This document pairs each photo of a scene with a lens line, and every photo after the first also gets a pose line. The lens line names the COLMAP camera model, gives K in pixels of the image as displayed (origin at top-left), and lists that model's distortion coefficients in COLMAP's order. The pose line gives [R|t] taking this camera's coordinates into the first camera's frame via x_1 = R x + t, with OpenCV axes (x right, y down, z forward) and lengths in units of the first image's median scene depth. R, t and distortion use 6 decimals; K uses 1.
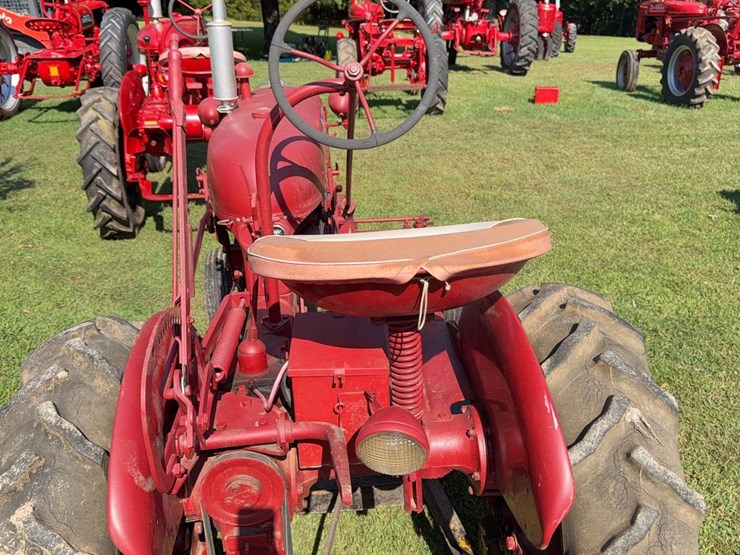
lens RADIAL K [[697.2, 0, 356.9], [0, 697.2, 279.5], [0, 0, 1]] dist [0.129109, -0.259833]
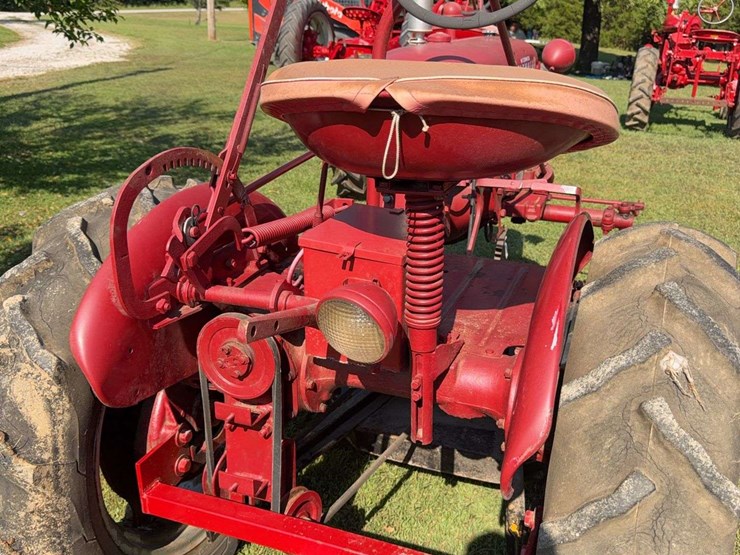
lens RADIAL K [[693.6, 0, 369.3], [0, 693.6, 274.8], [0, 0, 1]] dist [0.130641, -0.279905]
pose [[0.907421, 0.196780, -0.371302, 0.126267], [-0.210416, 0.977604, 0.003872, 0.058649], [0.363749, 0.074614, 0.928504, 0.073219]]
